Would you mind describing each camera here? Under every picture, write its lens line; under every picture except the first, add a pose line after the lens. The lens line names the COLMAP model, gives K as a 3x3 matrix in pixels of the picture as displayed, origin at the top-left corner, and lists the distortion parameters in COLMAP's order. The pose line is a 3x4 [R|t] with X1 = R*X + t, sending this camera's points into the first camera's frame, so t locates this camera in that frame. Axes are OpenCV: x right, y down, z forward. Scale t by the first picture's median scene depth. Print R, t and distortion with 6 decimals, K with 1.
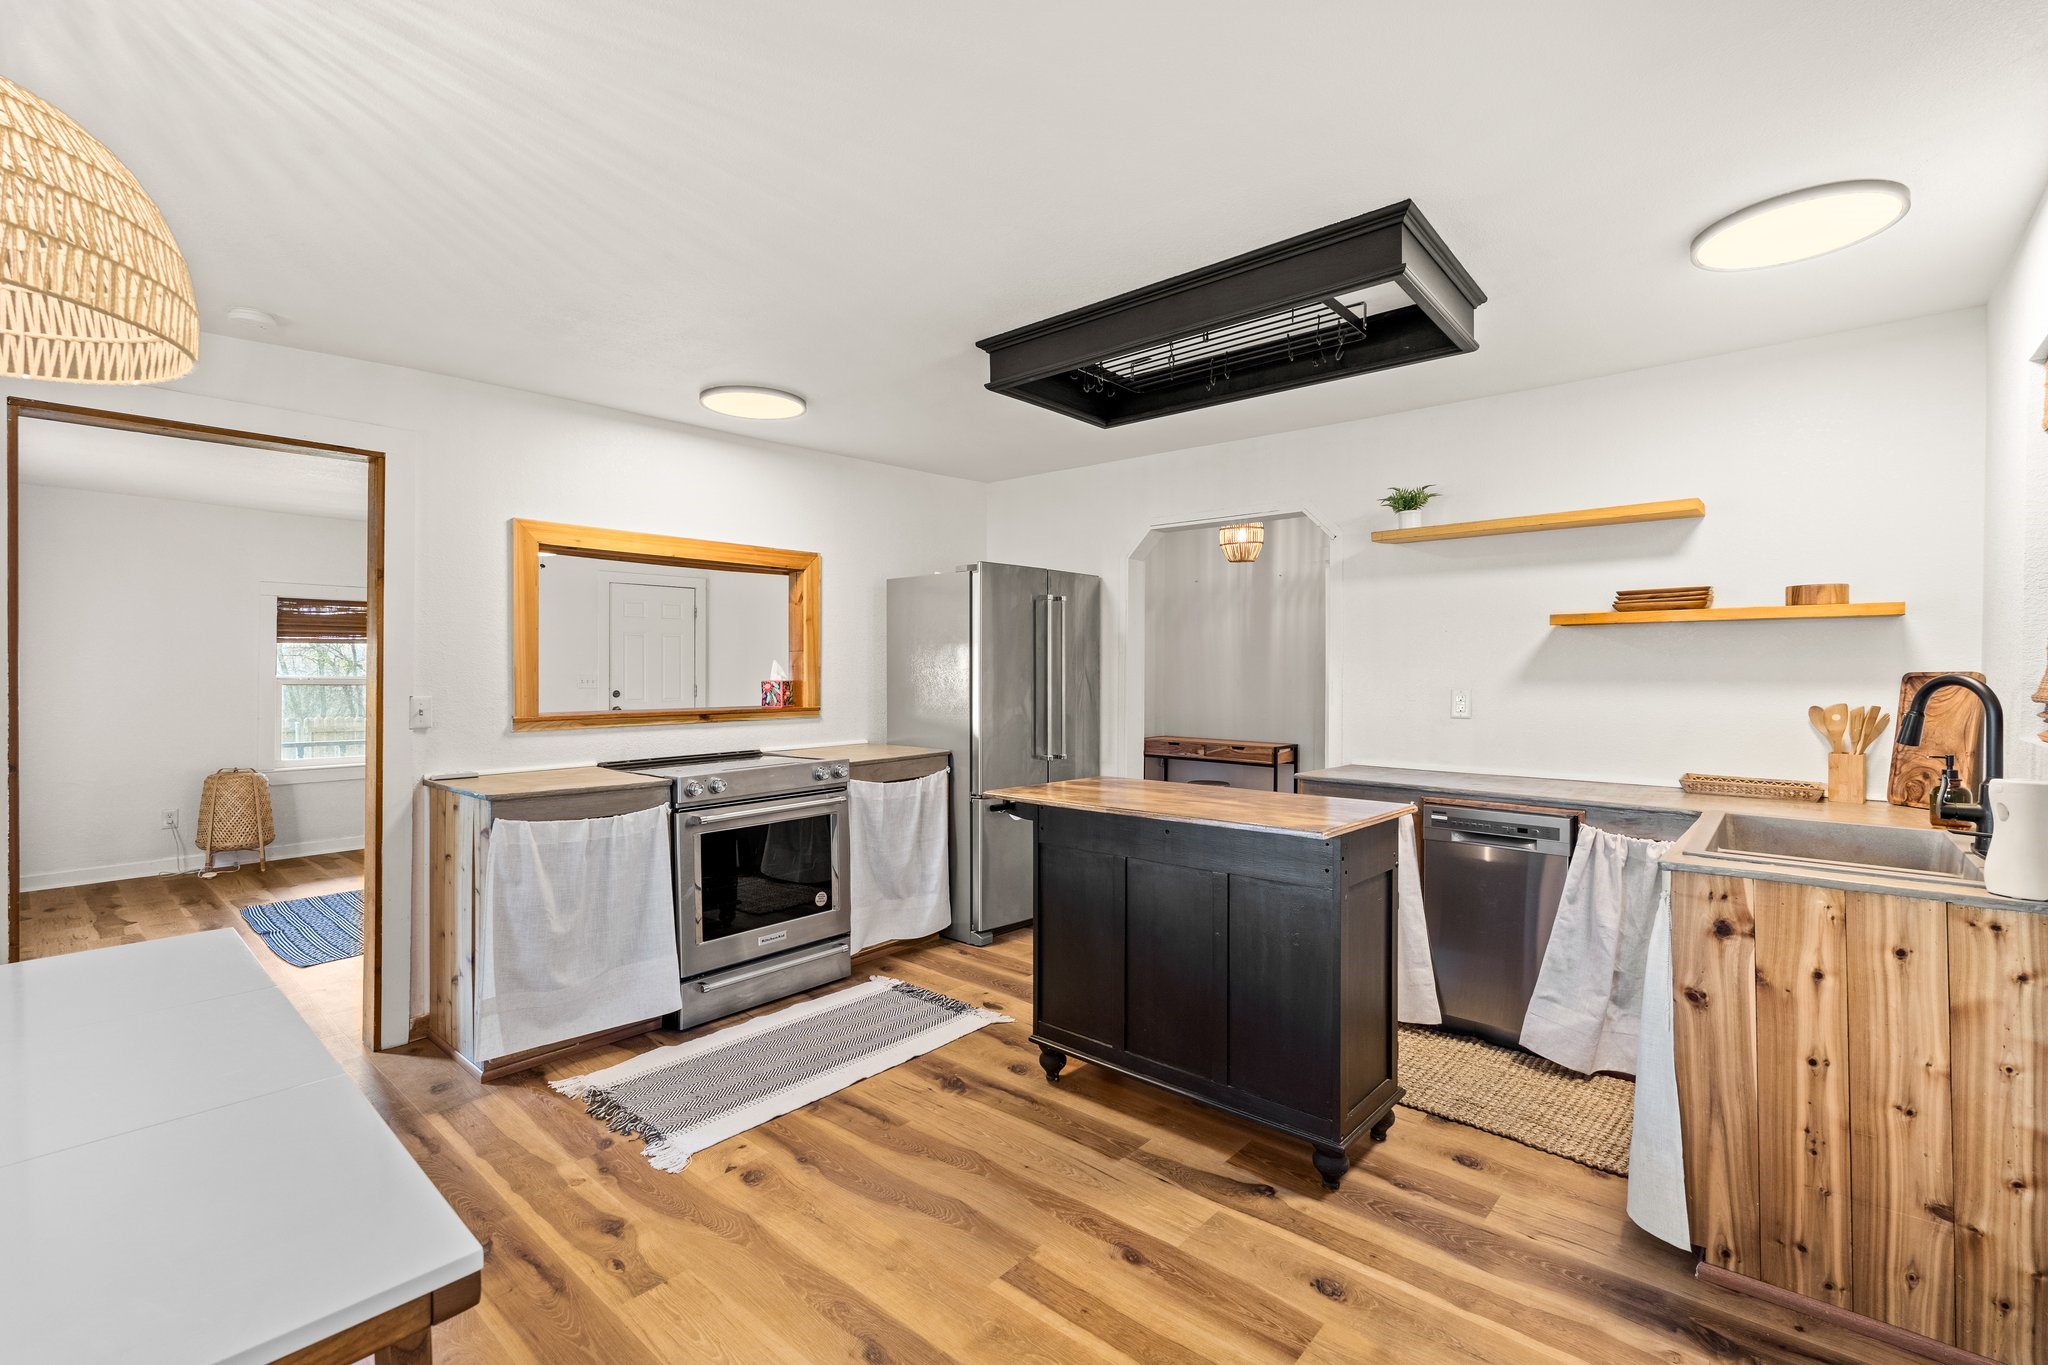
lens RADIAL K [[917.3, 0, 1024.0], [0, 917.3, 682.5], [0, 0, 1]] dist [-0.002426, -0.000057]
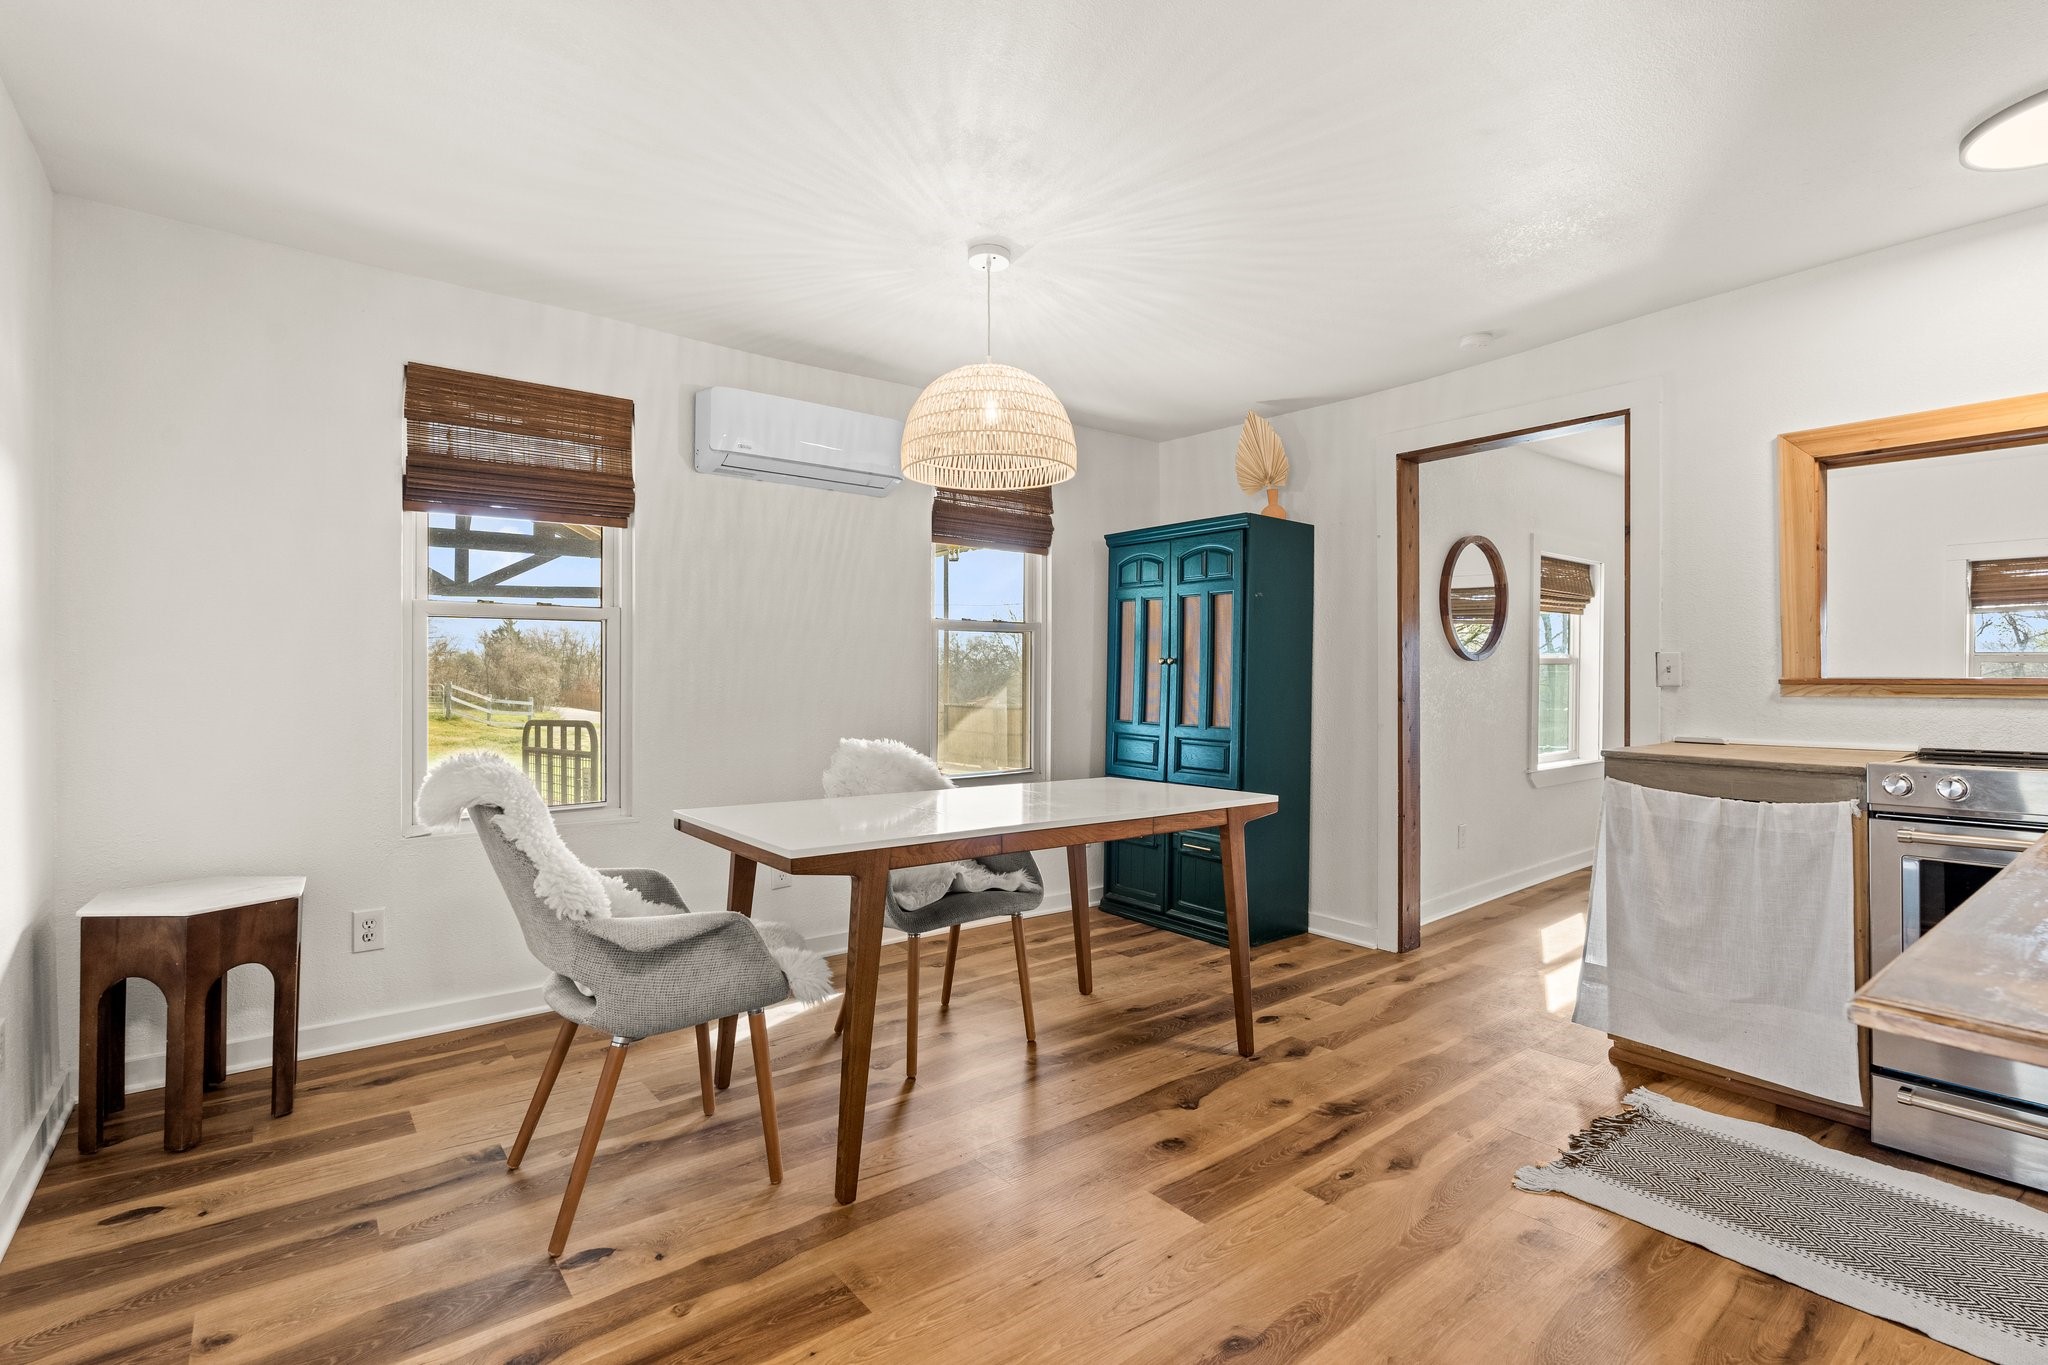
lens RADIAL K [[950.3, 0, 1024.0], [0, 950.3, 682.5], [0, 0, 1]] dist [-0.002001, -0.000371]
pose [[-0.177953, 0.009245, -0.983996, 0.488188], [-0.014677, 0.999820, 0.012048, 0.050619], [0.983930, 0.016586, -0.177785, 0.595351]]
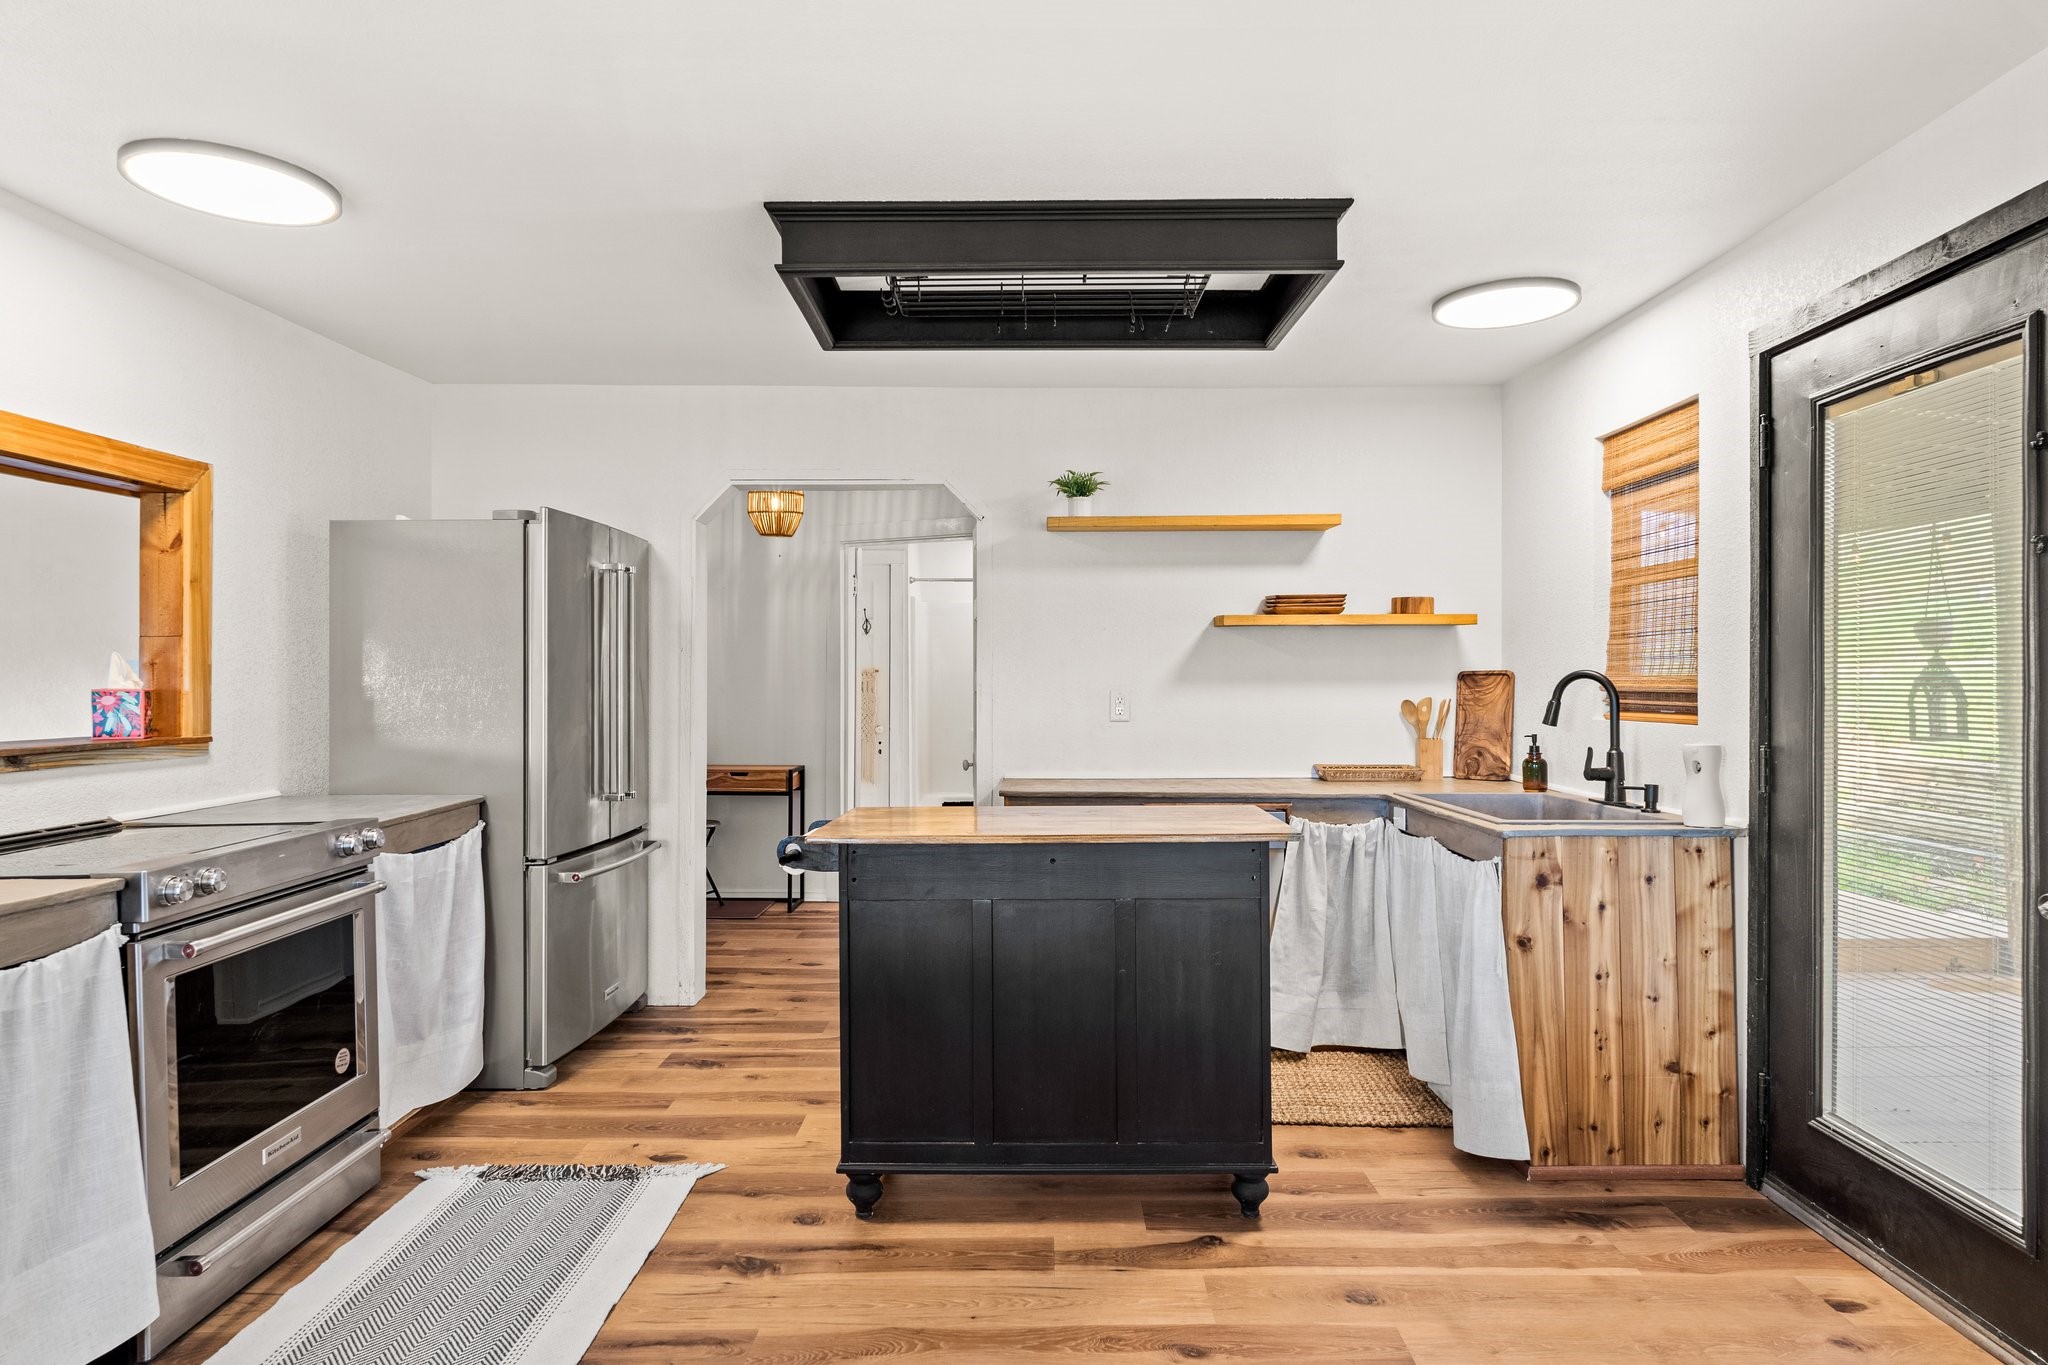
lens RADIAL K [[1171.9, 0, 1024.0], [0, 1171.9, 682.5], [0, 0, 1]] dist [-0.001782, 0.000278]
pose [[0.750092, -0.004945, 0.661315, -0.511174], [0.012290, 0.999904, -0.006463, 0.007118], [-0.661219, 0.012975, 0.750081, 0.199316]]
